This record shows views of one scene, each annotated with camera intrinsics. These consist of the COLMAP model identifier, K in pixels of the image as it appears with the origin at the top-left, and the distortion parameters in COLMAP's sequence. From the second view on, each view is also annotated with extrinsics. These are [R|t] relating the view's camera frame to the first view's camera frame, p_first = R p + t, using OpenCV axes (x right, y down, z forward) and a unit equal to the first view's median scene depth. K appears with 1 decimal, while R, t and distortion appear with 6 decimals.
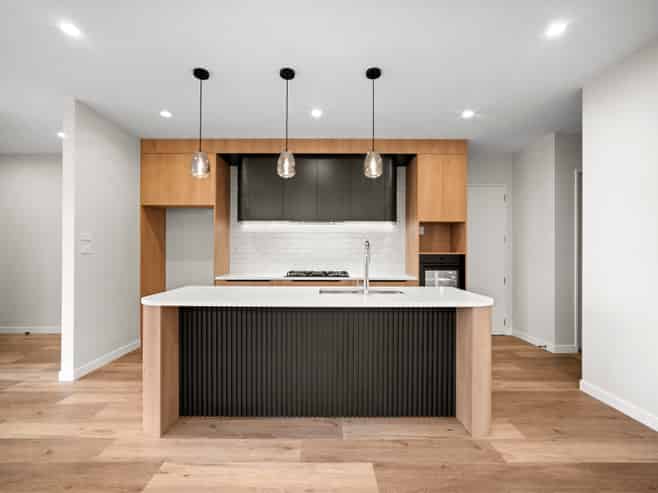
lens RADIAL K [[301.5, 0, 327.0], [0, 301.5, 252.7], [0, 0, 1]] dist [-0.008671, 0.000284]
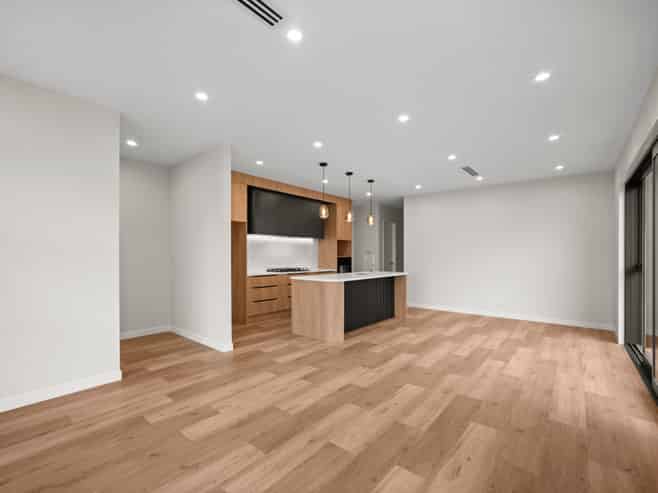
lens RADIAL K [[301.5, 0, 327.0], [0, 301.5, 252.7], [0, 0, 1]] dist [-0.008671, 0.000284]
pose [[0.635781, 0.004799, 0.771854, -1.203158], [0.002365, 0.999964, -0.008165, -0.006423], [-0.771866, 0.007016, 0.635747, -0.159603]]
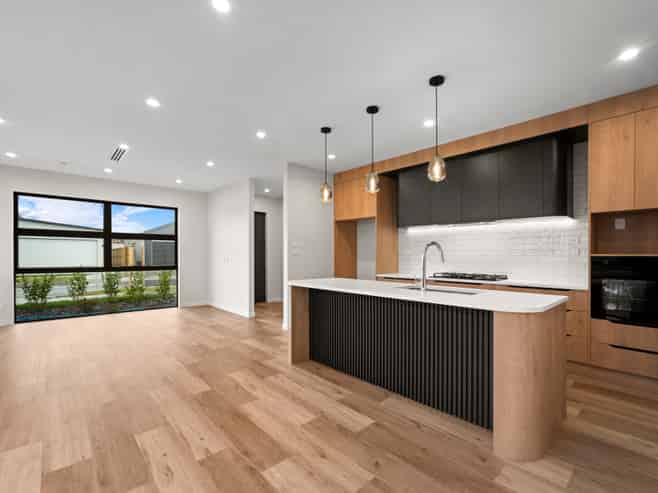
lens RADIAL K [[307.0, 0, 328.0], [0, 307.0, 257.4], [0, 0, 1]] dist [0.000222, 0.000274]
pose [[0.681124, 0.007570, -0.732129, 0.424619], [-0.004484, 0.999971, 0.006167, 0.005374], [0.732155, -0.000918, 0.681138, -0.006786]]
